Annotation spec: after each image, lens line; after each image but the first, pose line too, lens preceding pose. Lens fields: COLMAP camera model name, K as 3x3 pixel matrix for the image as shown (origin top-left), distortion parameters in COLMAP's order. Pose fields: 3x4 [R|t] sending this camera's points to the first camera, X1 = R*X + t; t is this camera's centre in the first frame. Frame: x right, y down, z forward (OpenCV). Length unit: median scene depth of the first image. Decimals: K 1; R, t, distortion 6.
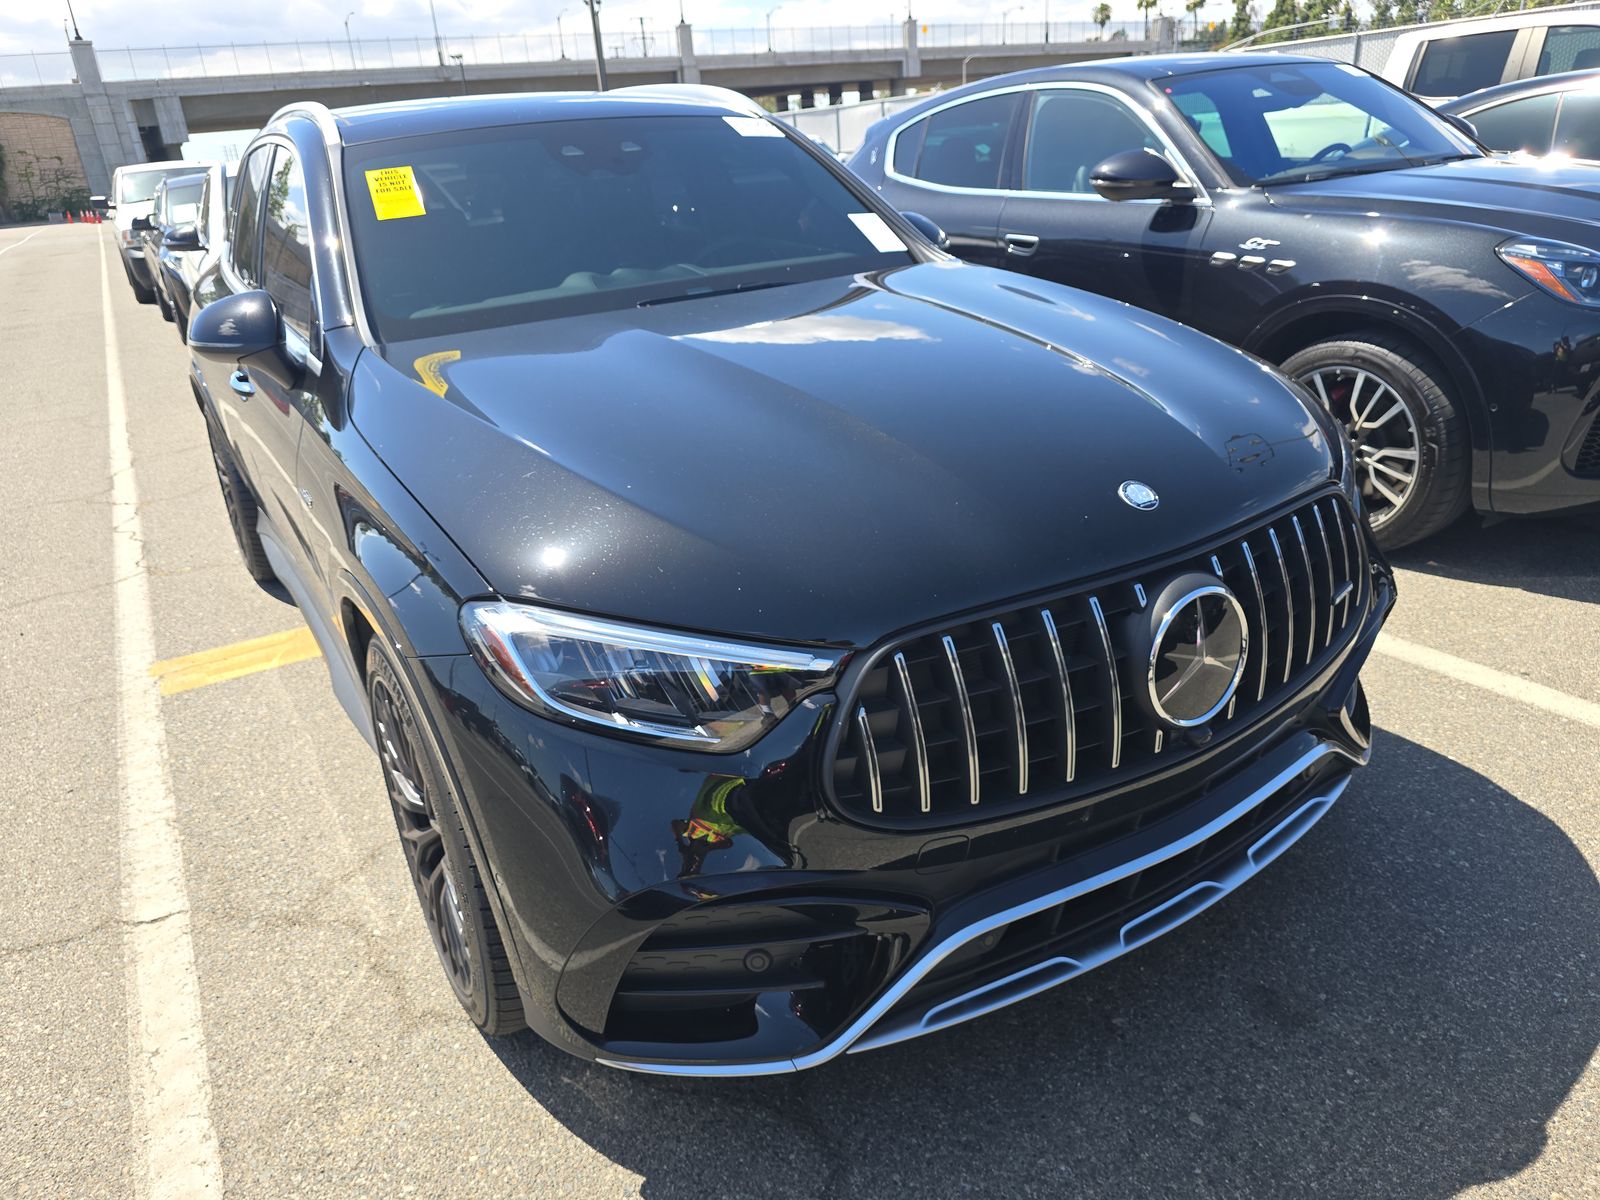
lens RADIAL K [[1077.4, 0, 810.3], [0, 1077.4, 603.1], [0, 0, 1]] dist [0.031213, -0.024521]
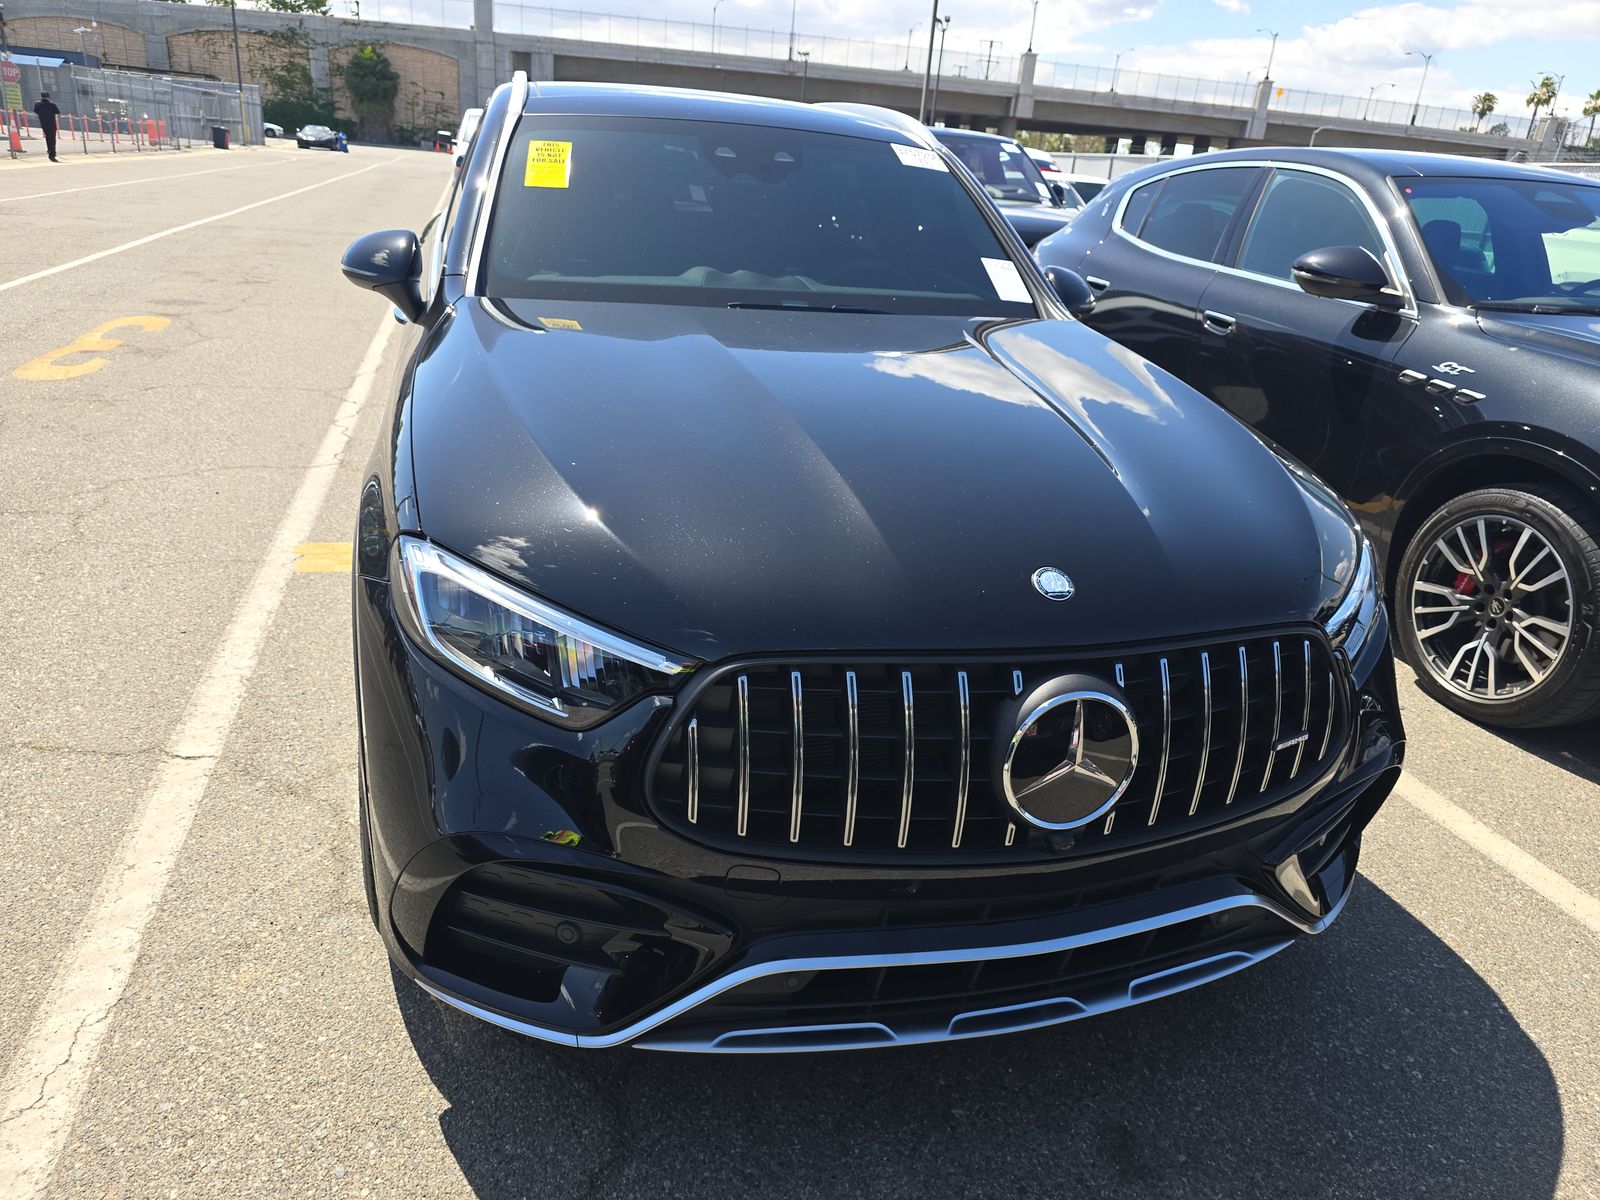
lens RADIAL K [[1077.4, 0, 810.3], [0, 1077.4, 603.1], [0, 0, 1]] dist [0.031213, -0.024521]
pose [[0.953728, 0.234373, -0.188339, 0.174299], [-0.237386, 0.971392, 0.006726, -0.023127], [0.184528, 0.038294, 0.982081, 0.005492]]
